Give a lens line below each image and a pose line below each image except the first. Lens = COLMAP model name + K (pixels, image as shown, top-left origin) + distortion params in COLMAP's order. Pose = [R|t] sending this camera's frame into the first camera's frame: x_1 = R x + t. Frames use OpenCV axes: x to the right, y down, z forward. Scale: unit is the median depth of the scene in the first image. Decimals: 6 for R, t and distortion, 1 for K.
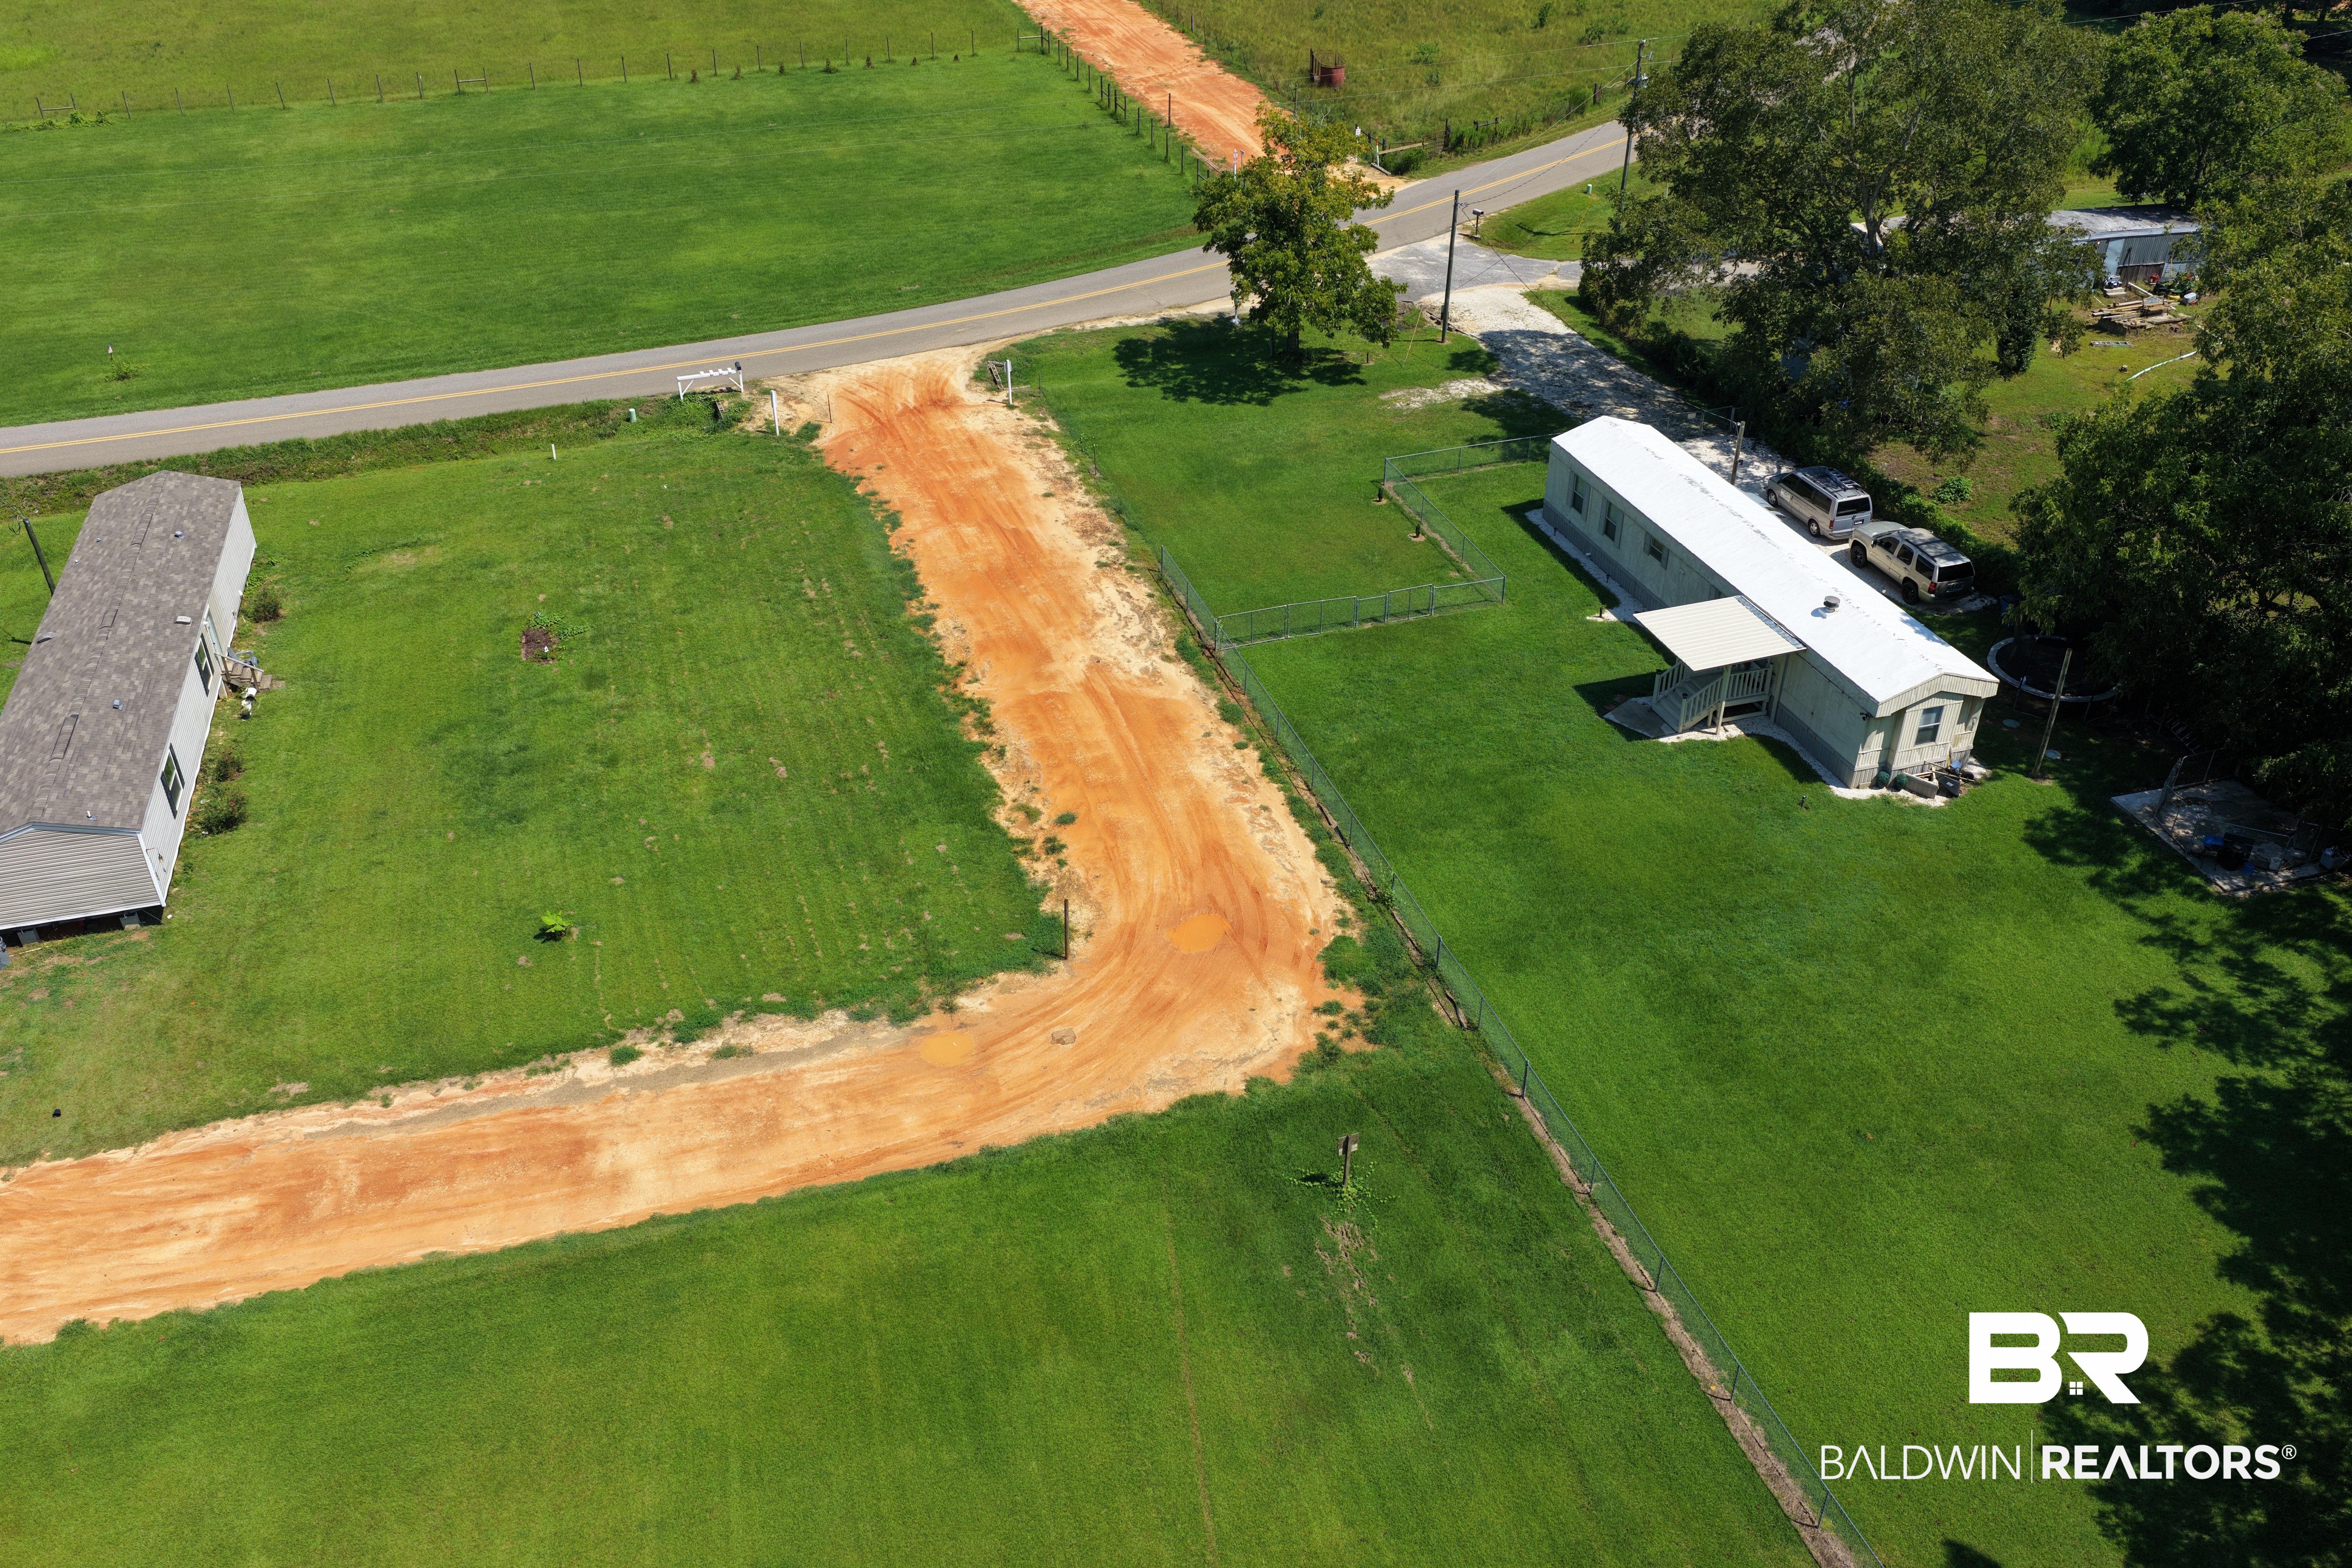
lens RADIAL K [[1952.7, 0, 1181.2], [0, 1952.7, 779.4], [0, 0, 1]] dist [-0.015318, 0.044699]
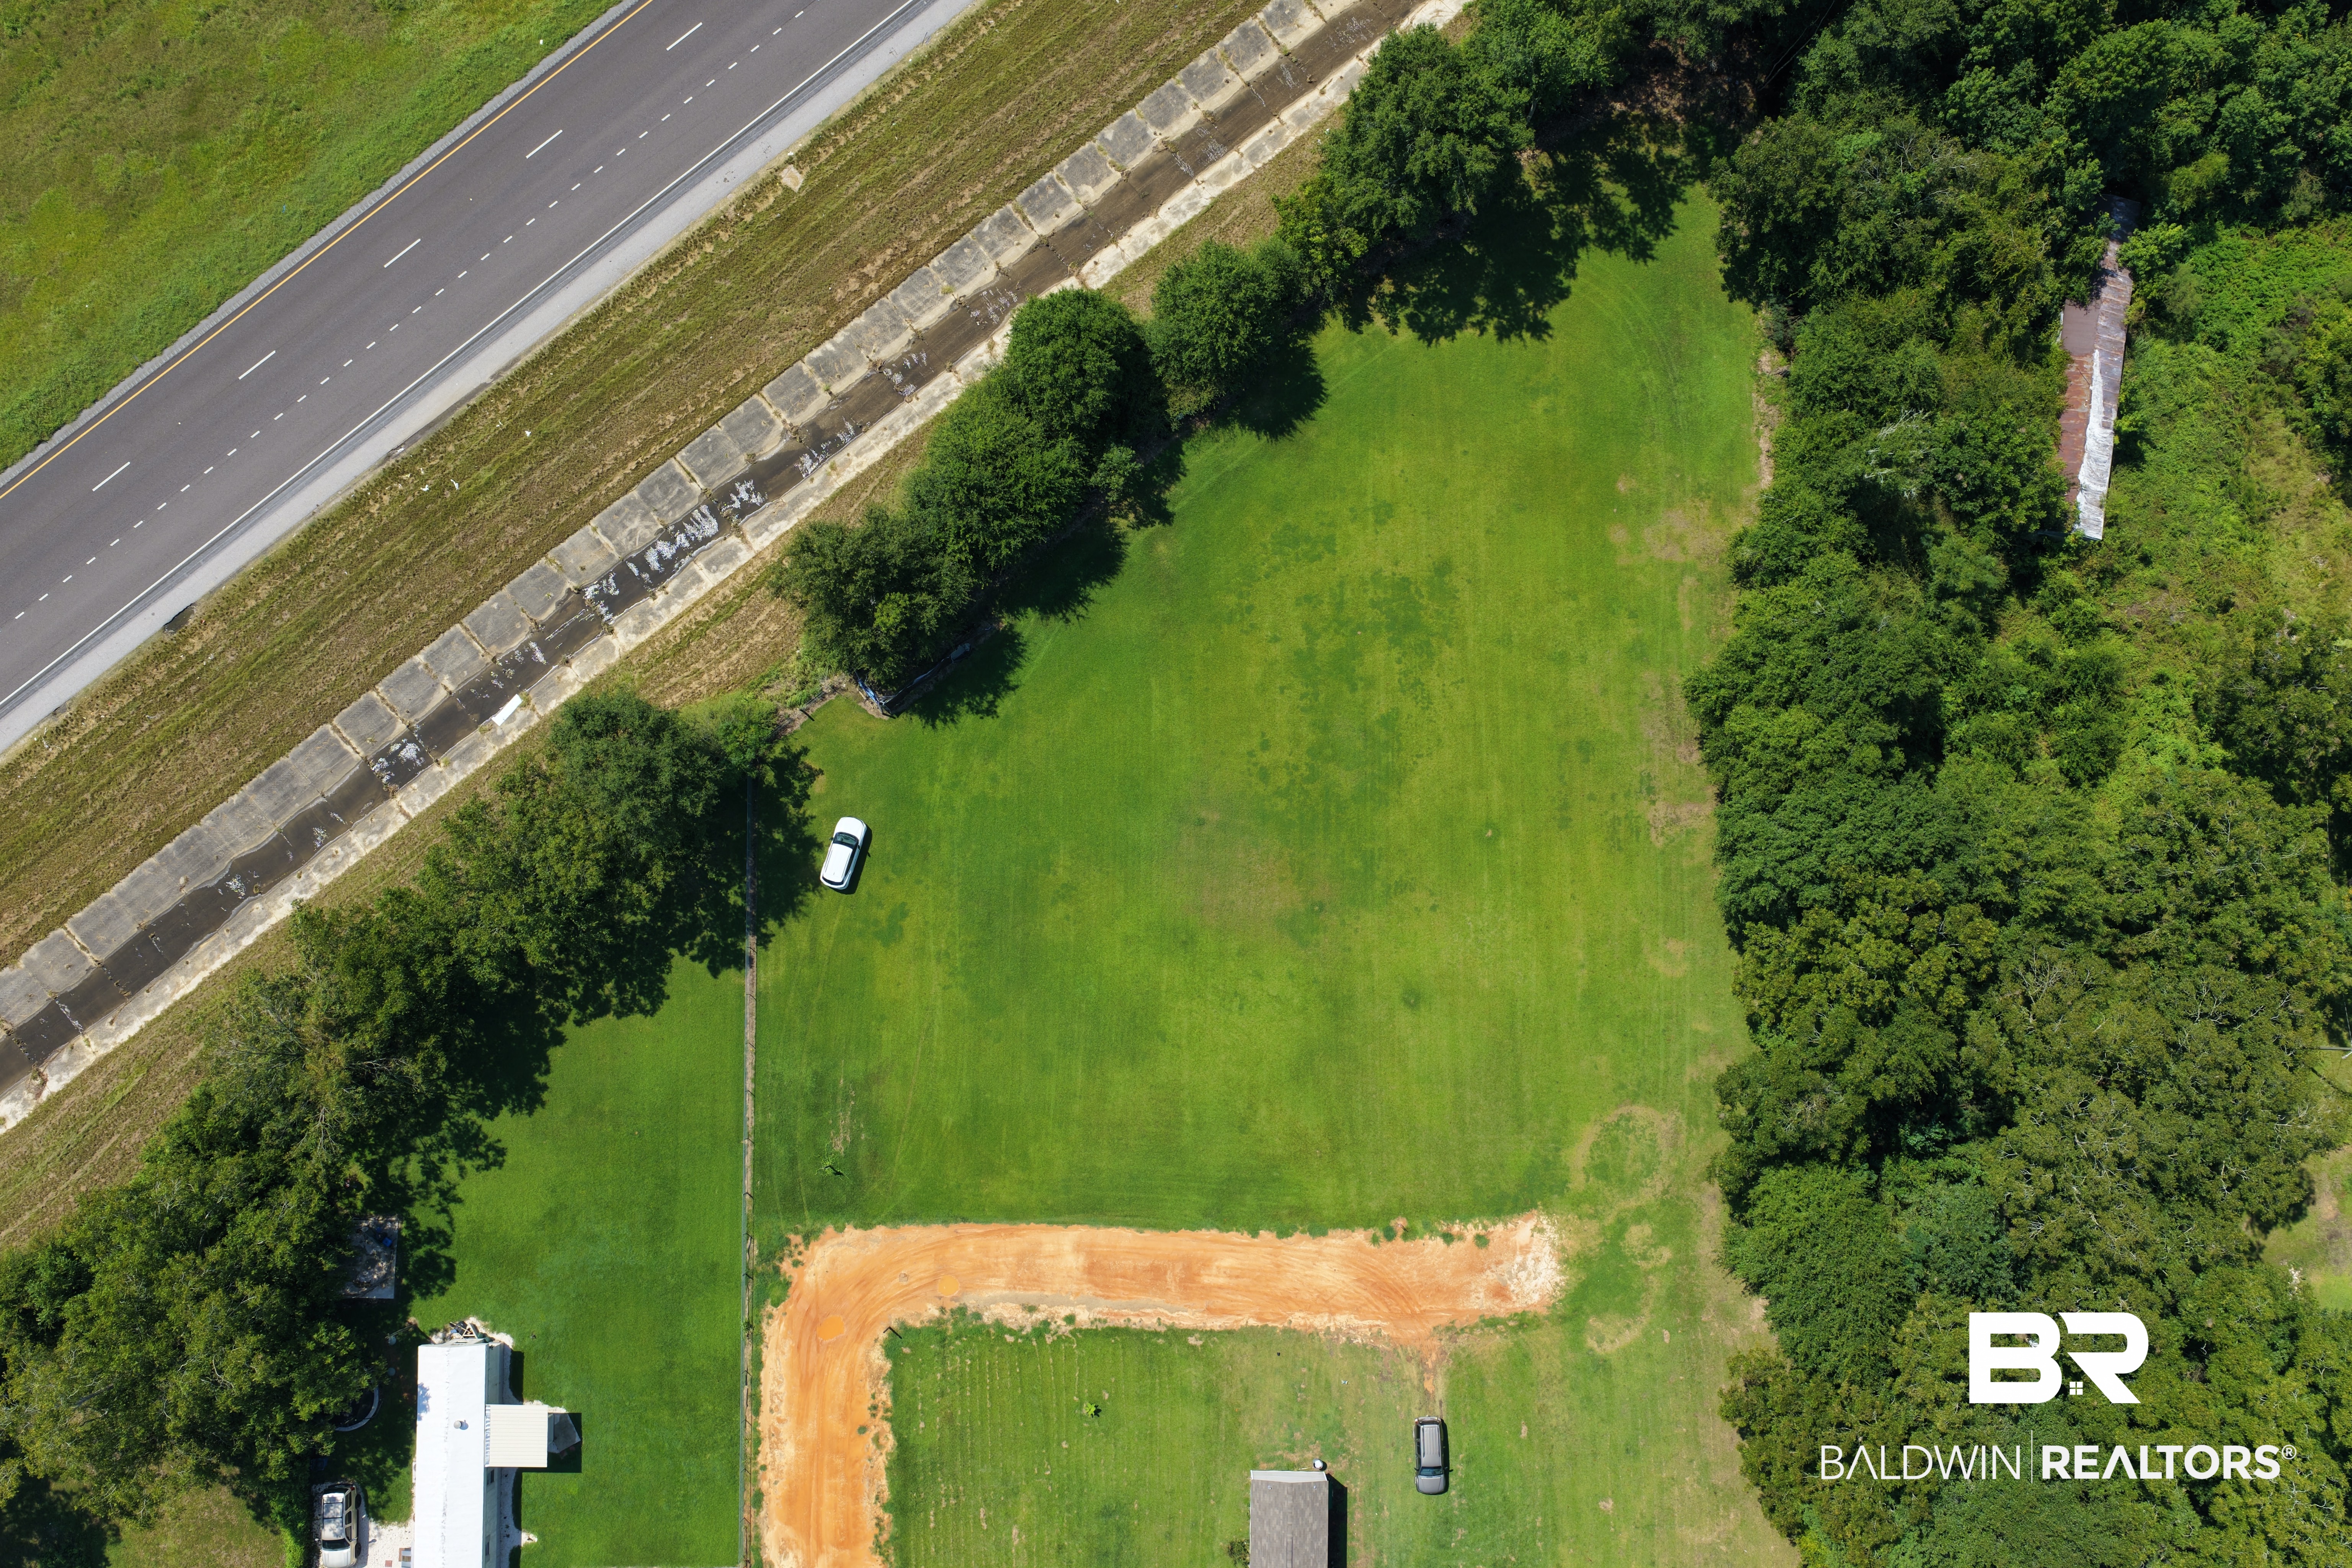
lens RADIAL K [[1952.7, 0, 1151.5], [0, 1952.7, 797.9], [0, 0, 1]] dist [-0.015318, 0.044699]
pose [[-0.955504, -0.291405, 0.045778, -0.288913], [0.169293, -0.414648, 0.894096, -1.739346], [-0.241563, 0.862061, 0.445531, -0.709527]]
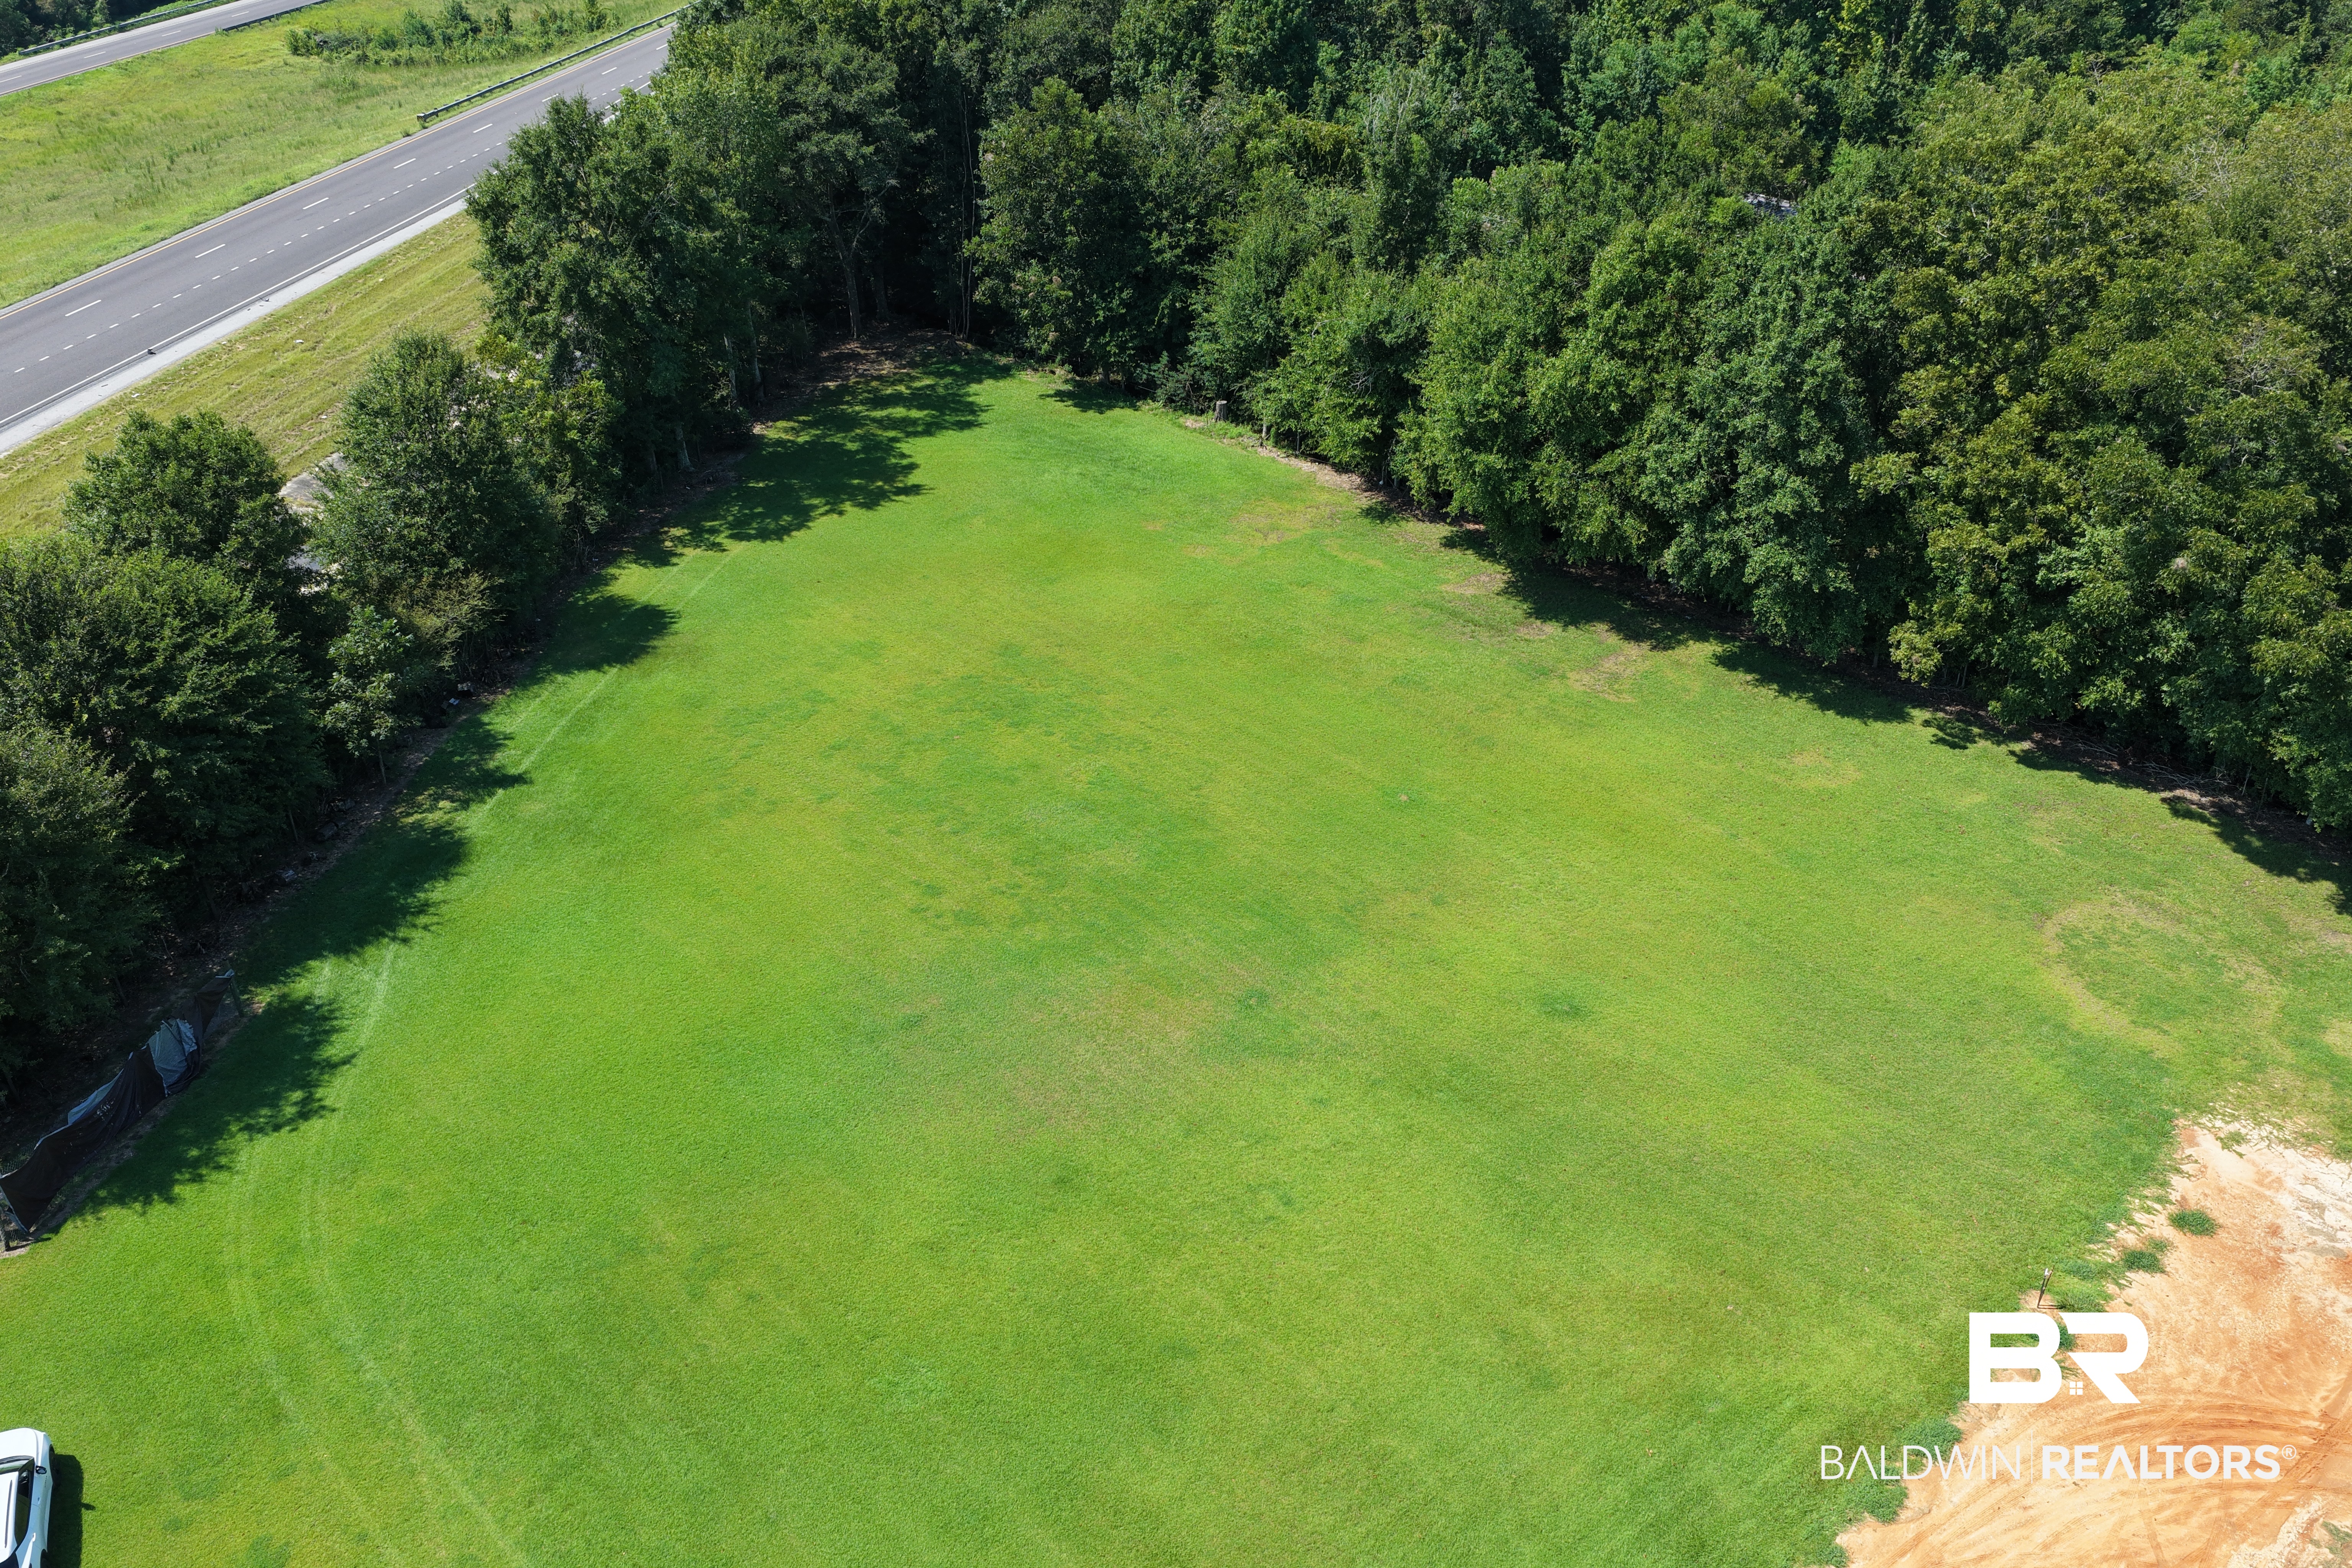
lens RADIAL K [[1952.7, 0, 1170.0], [0, 1952.7, 756.4], [0, 0, 1]] dist [-0.015318, 0.044699]
pose [[-0.913010, 0.217793, -0.344933, -0.039822], [-0.202774, 0.491400, 0.847000, -0.495800], [0.353971, 0.843263, -0.404491, 0.764248]]
